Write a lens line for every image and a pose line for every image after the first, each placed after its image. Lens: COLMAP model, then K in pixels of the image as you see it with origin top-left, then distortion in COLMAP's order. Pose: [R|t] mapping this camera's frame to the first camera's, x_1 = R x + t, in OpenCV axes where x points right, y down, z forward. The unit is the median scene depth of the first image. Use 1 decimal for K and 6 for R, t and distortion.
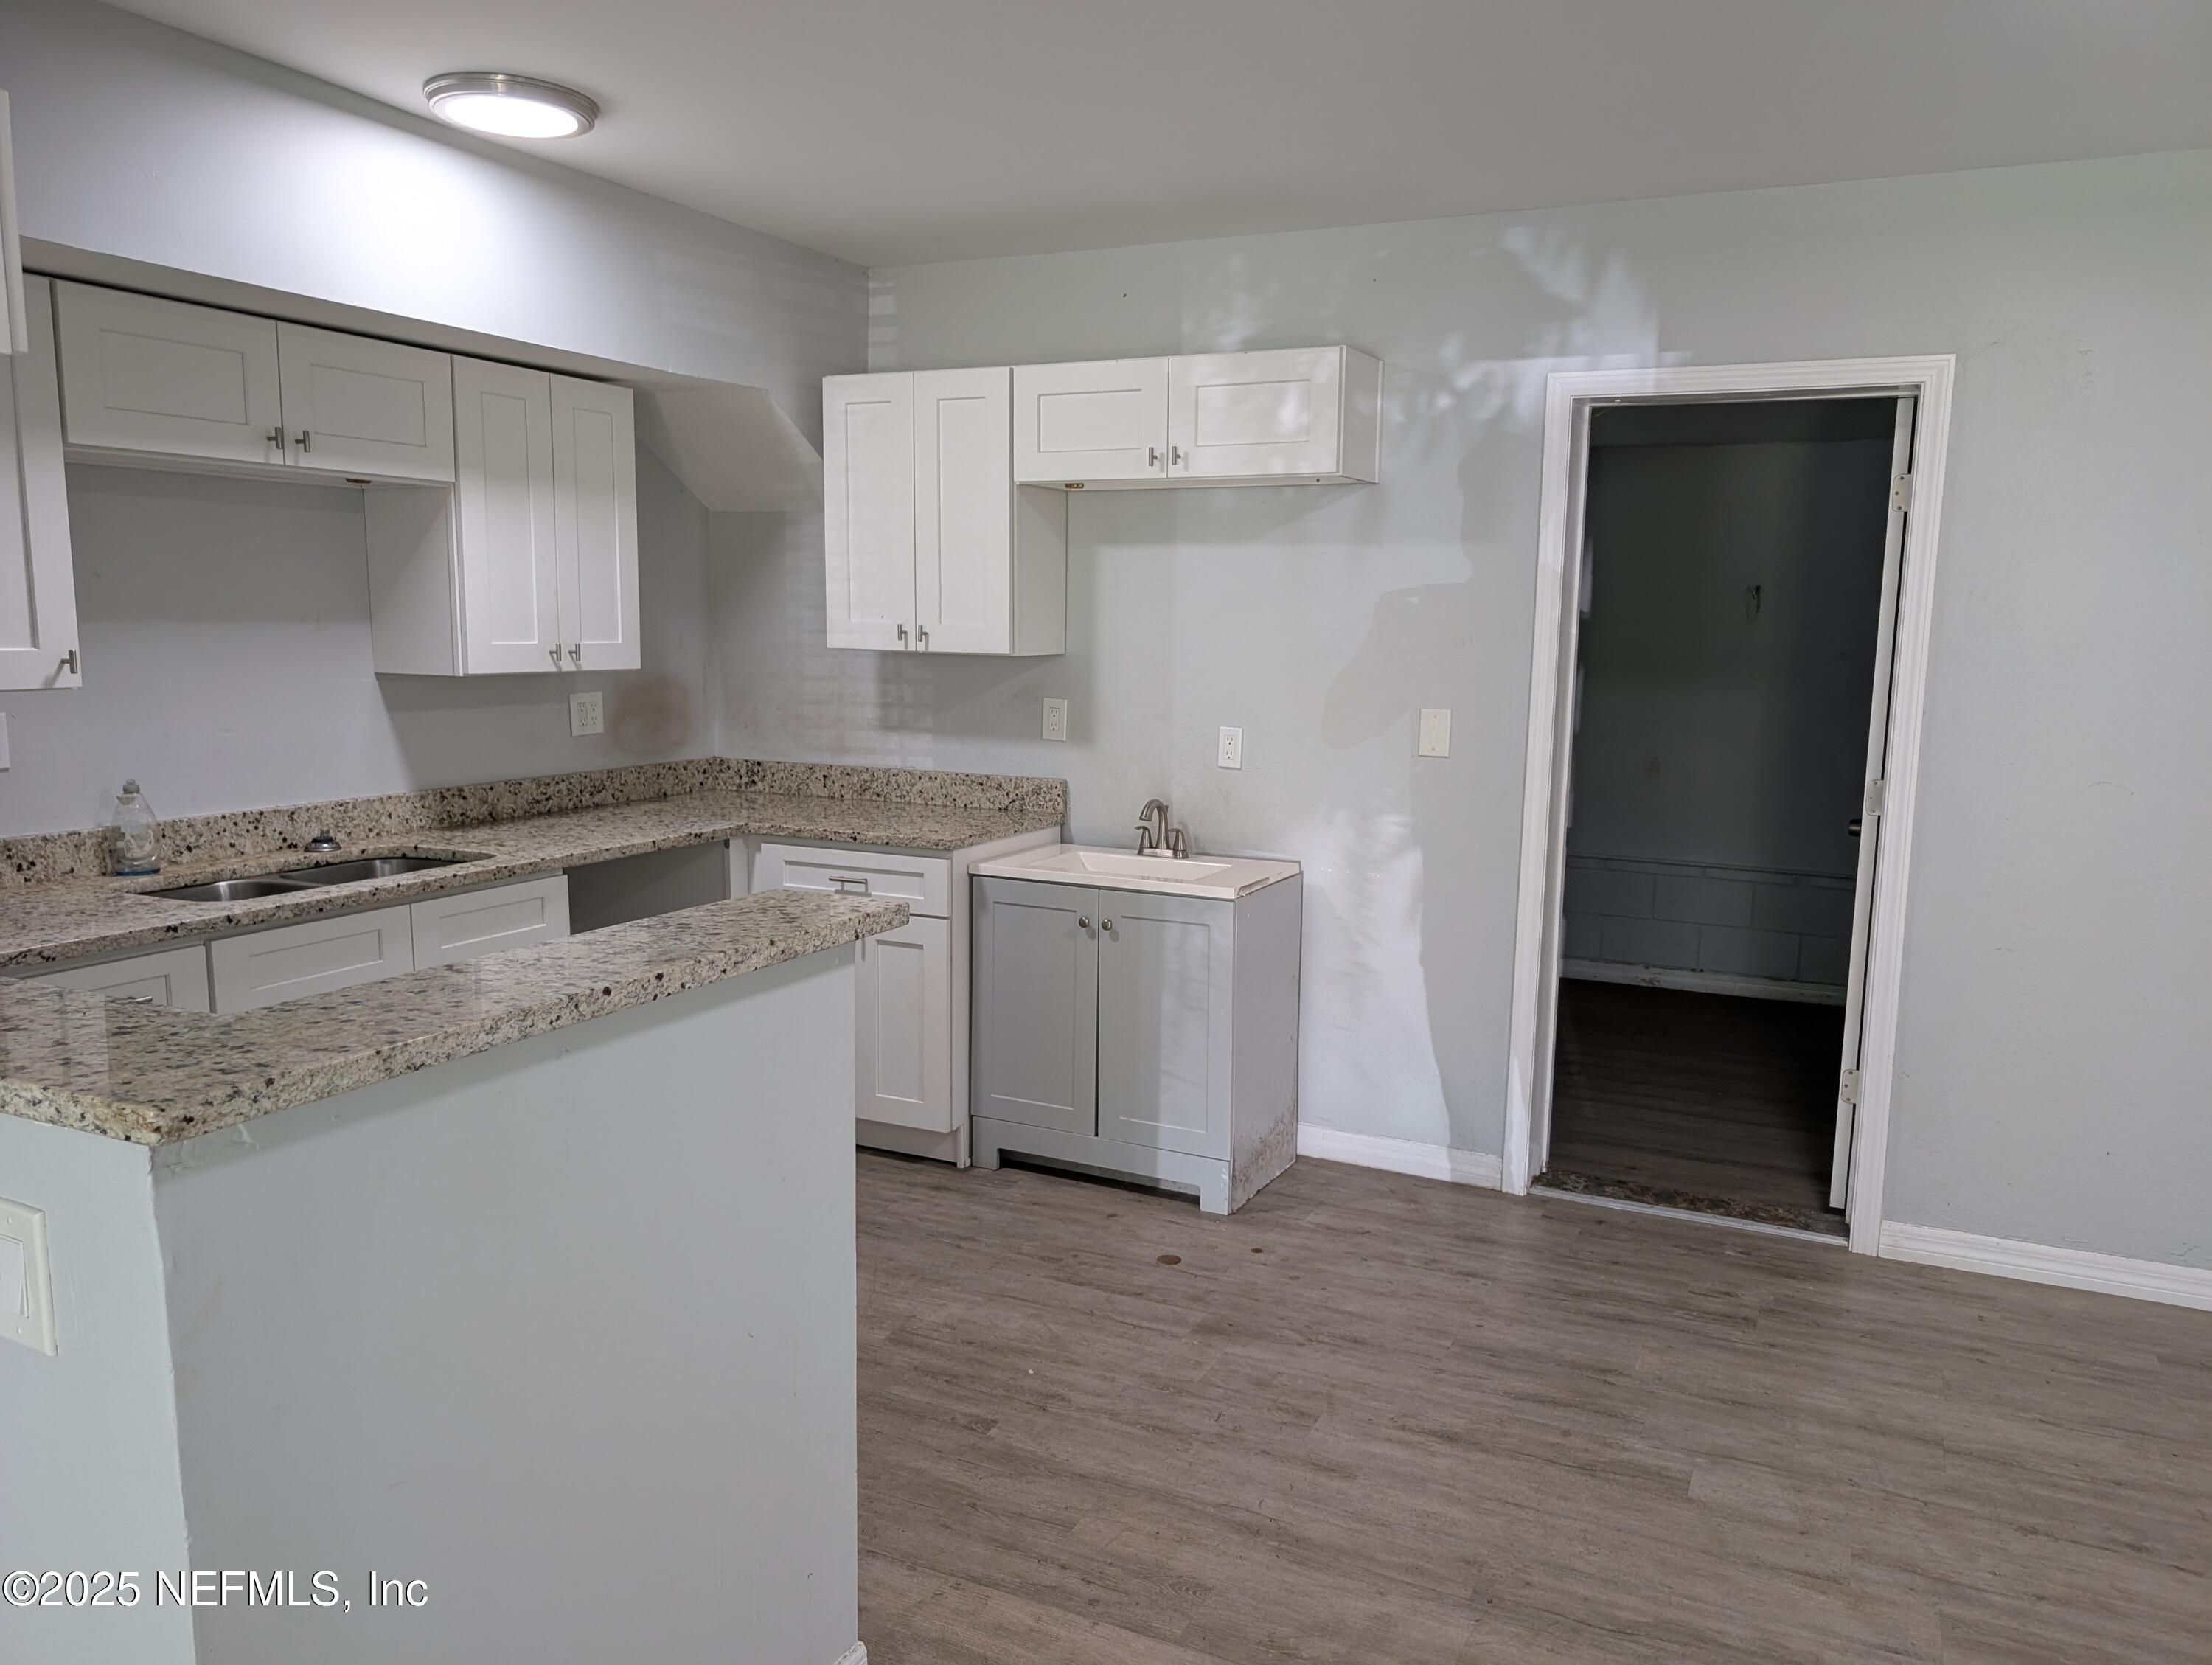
lens RADIAL K [[1604.8, 0, 1145.2], [0, 1604.8, 857.3], [0, 0, 1]] dist [0.027578, -0.028147]
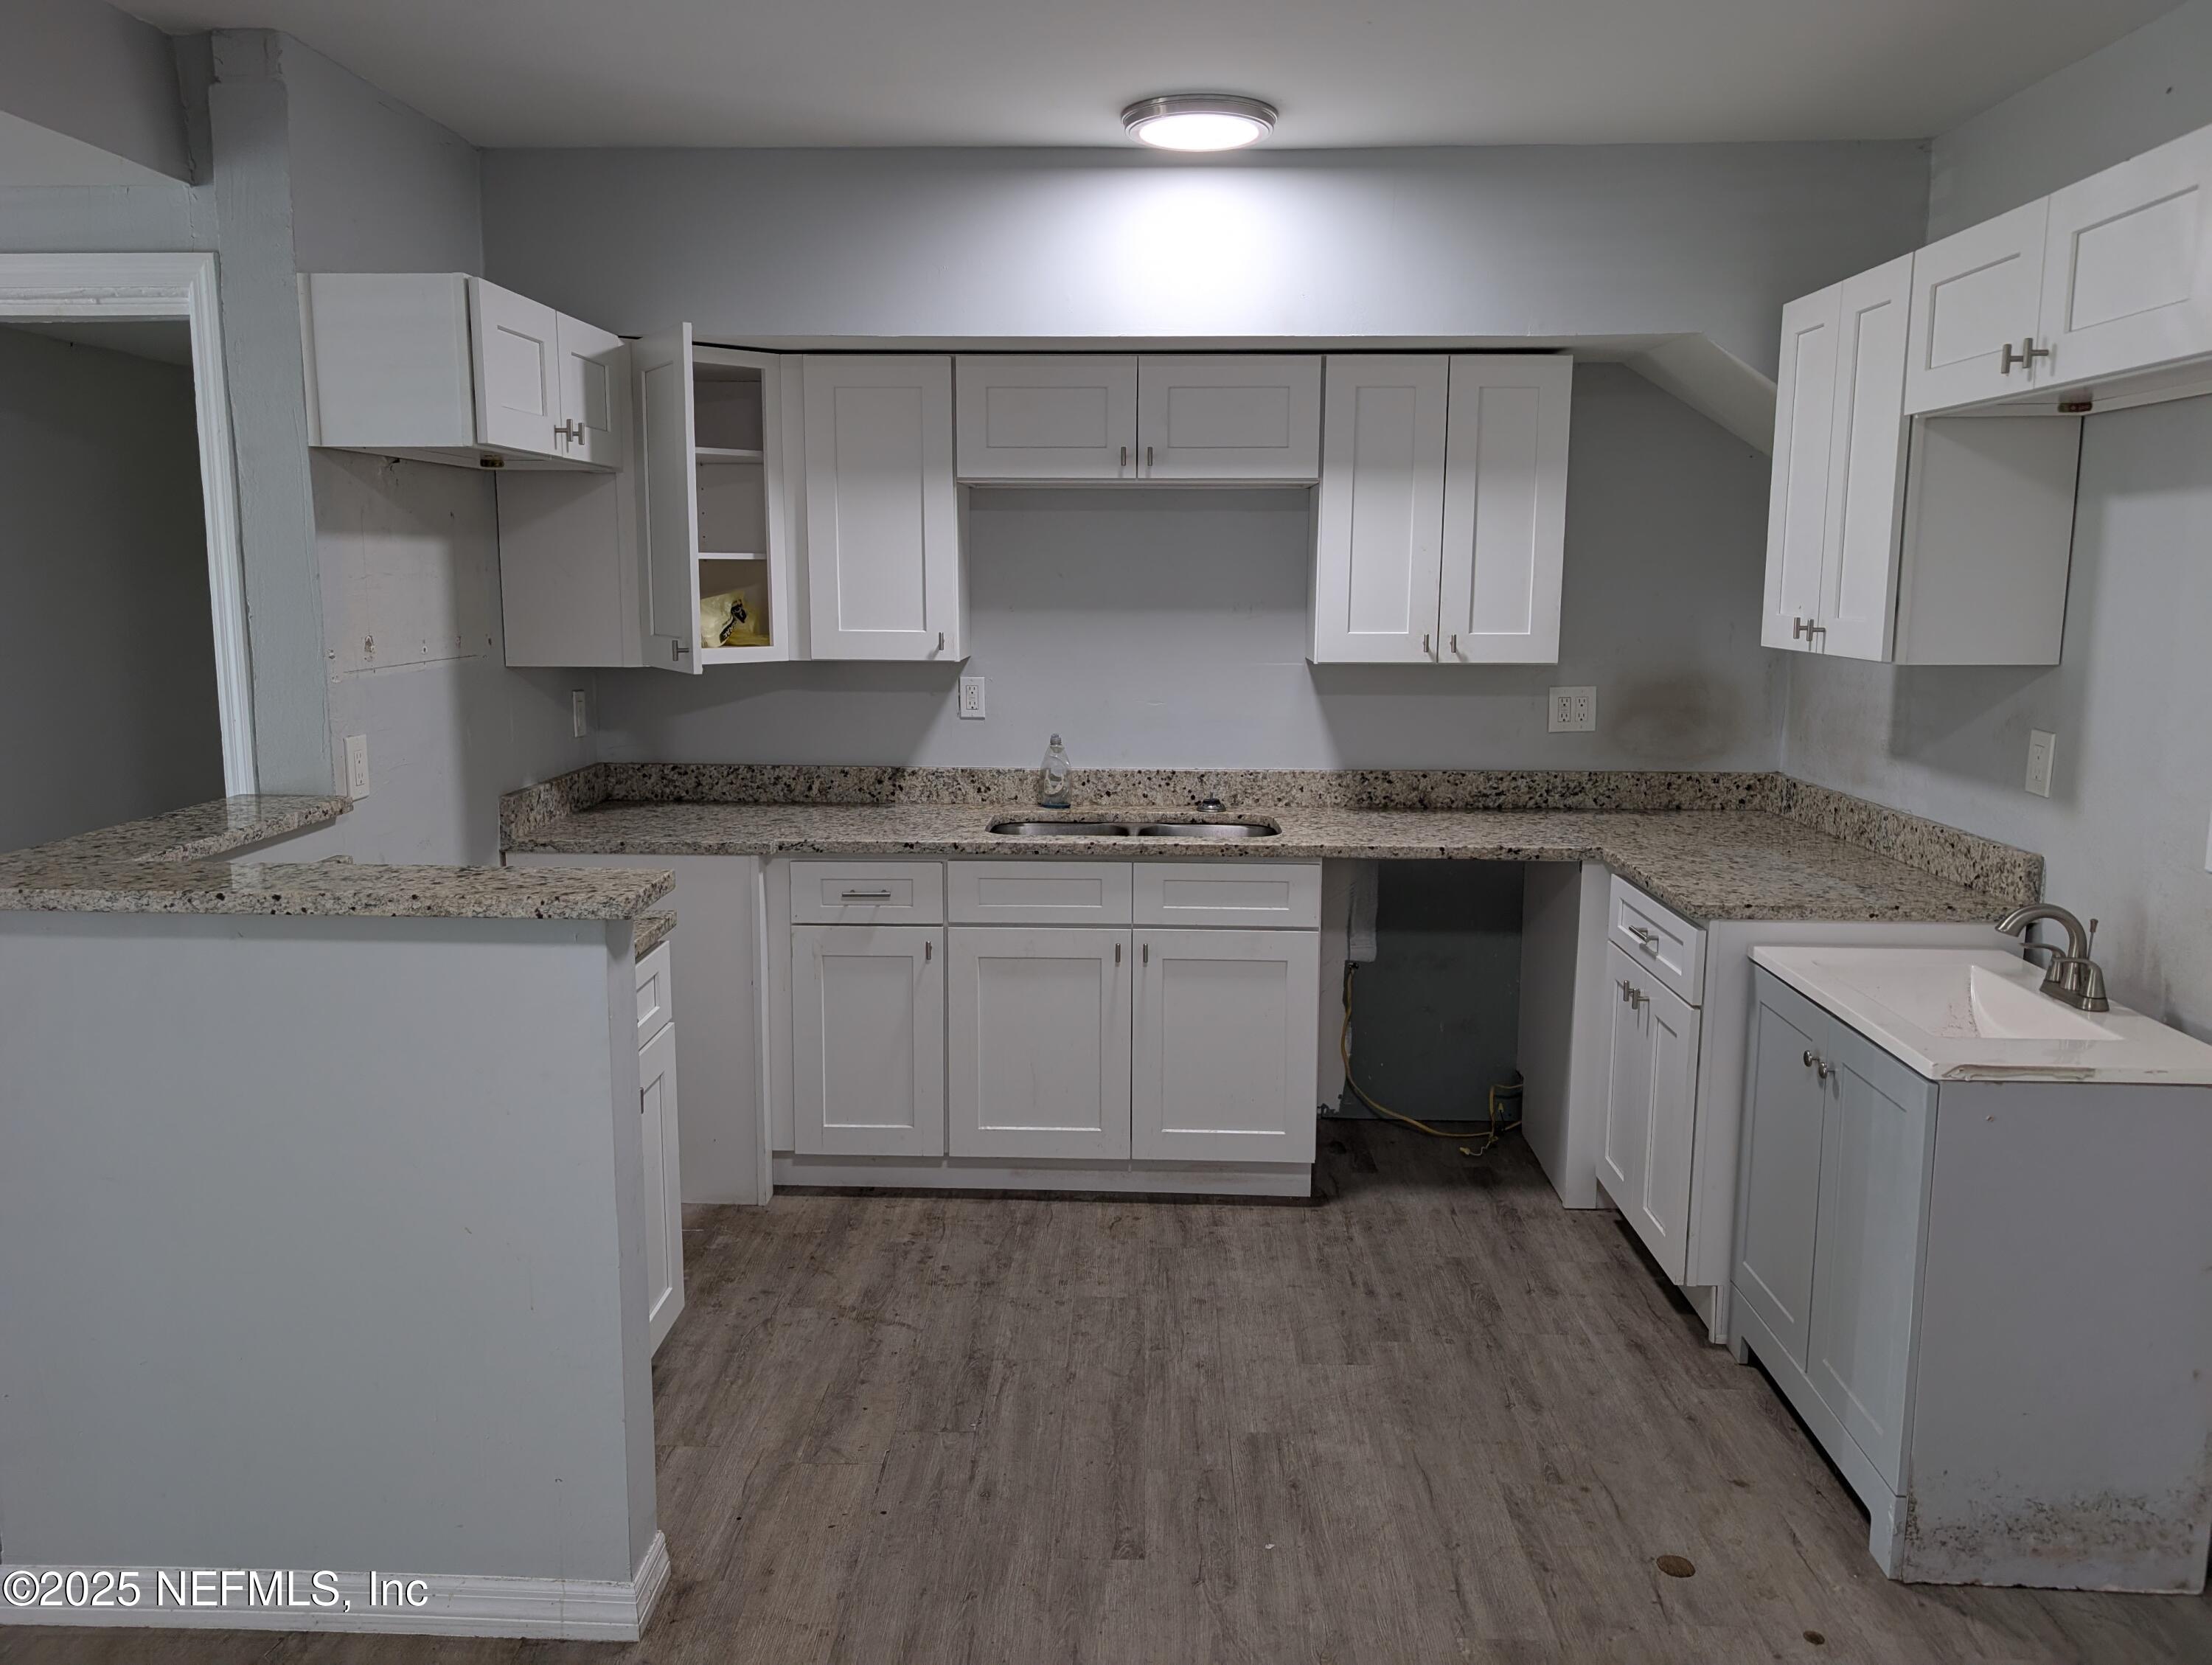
lens RADIAL K [[1604.8, 0, 1109.7], [0, 1604.8, 823.6], [0, 0, 1]] dist [0.027578, -0.028147]
pose [[0.381877, 0.131191, -0.914855, 0.501214], [-0.135385, 0.987137, 0.085044, -0.082006], [0.914243, 0.091381, 0.394726, 0.486176]]
